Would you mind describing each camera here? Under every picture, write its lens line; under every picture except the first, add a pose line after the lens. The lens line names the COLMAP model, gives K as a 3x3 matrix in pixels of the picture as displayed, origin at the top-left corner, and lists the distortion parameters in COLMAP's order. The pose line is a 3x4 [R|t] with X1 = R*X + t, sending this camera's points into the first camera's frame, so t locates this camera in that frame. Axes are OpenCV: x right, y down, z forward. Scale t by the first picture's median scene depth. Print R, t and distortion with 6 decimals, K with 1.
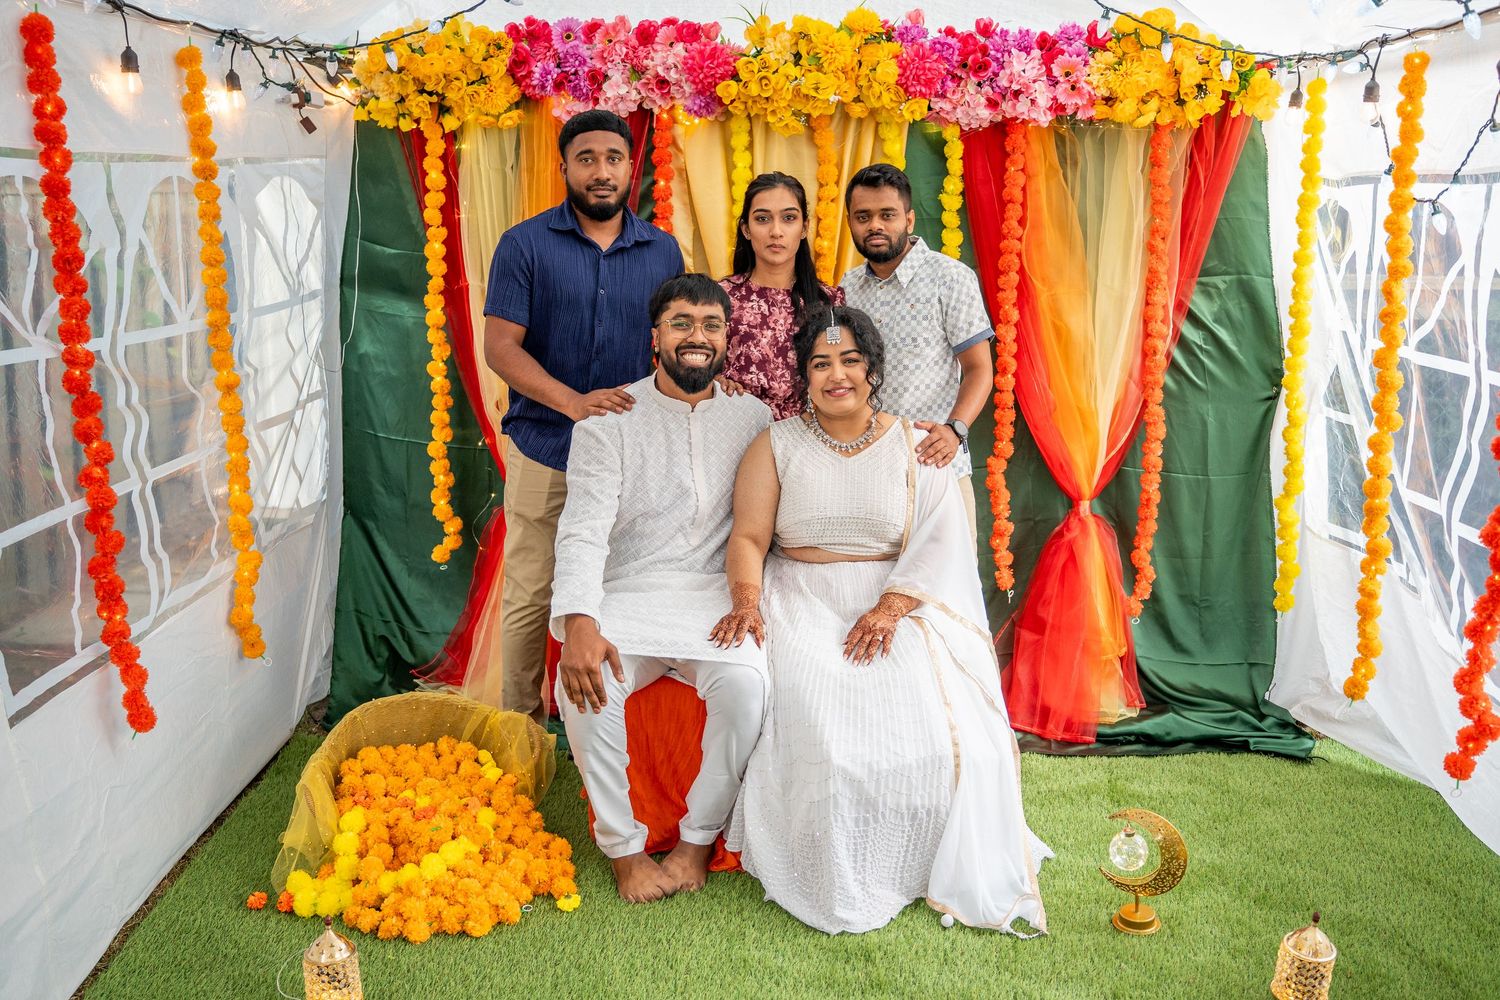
lens RADIAL K [[1441.5, 0, 812.7], [0, 1441.5, 501.1], [0, 0, 1]] dist [-0.091663, 0.001182]
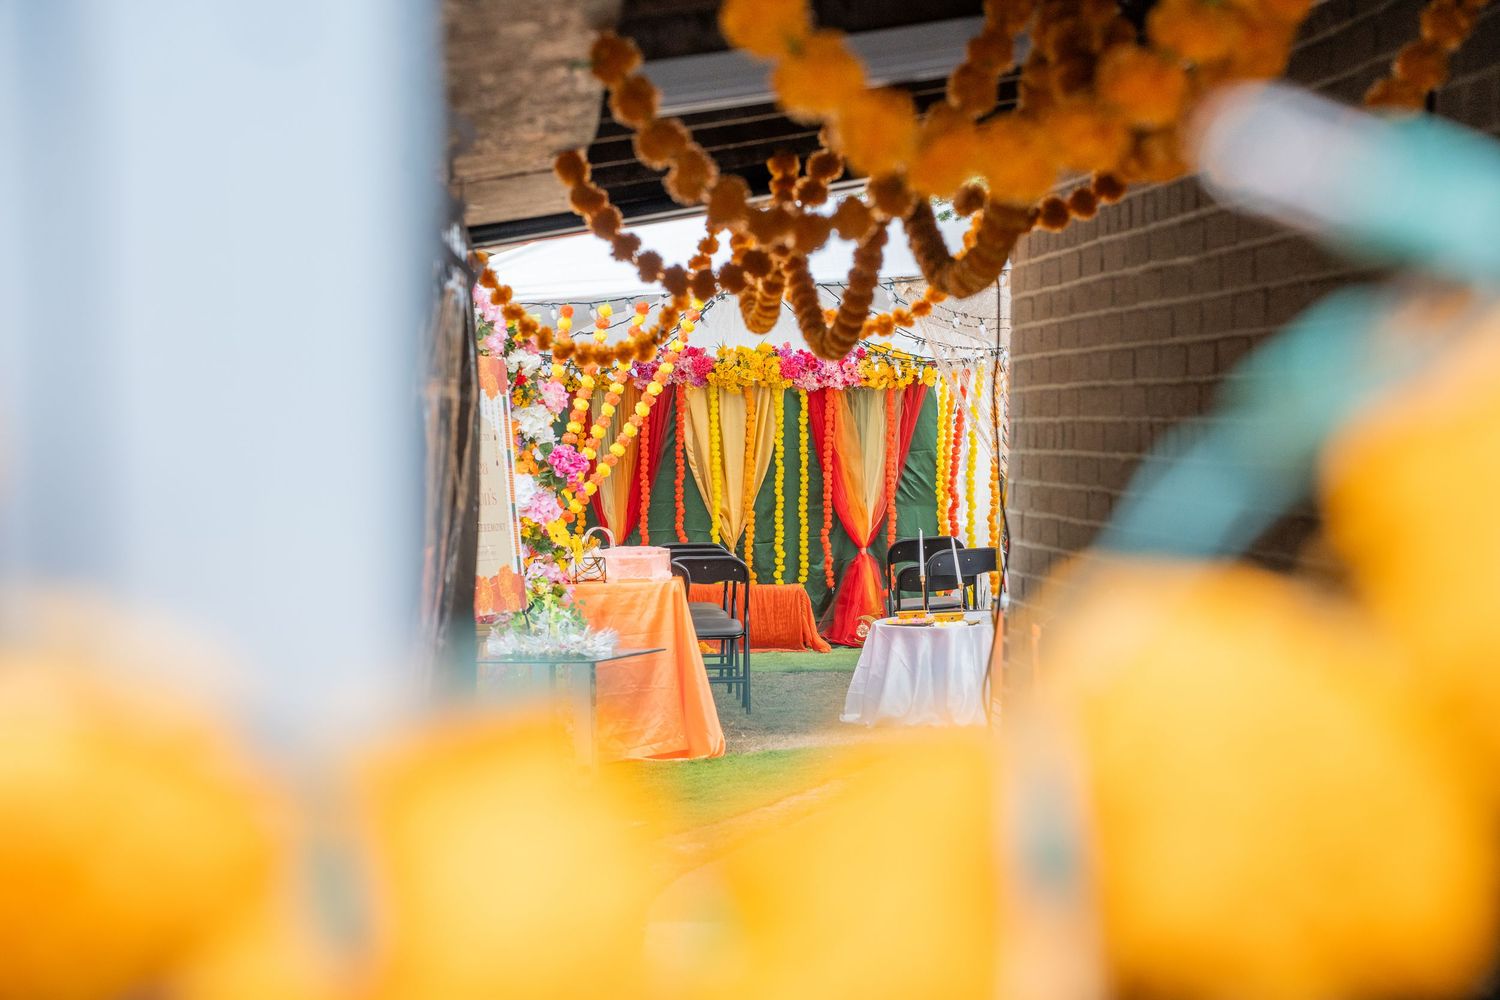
lens RADIAL K [[3298.8, 0, 721.9], [0, 3298.8, 503.4], [0, 0, 1]] dist [0.344508, 4.256047]
pose [[0.998889, -0.006260, 0.046709, -0.295310], [0.015034, 0.981679, -0.189946, 0.965544], [-0.044664, 0.190437, 0.980683, -4.347091]]
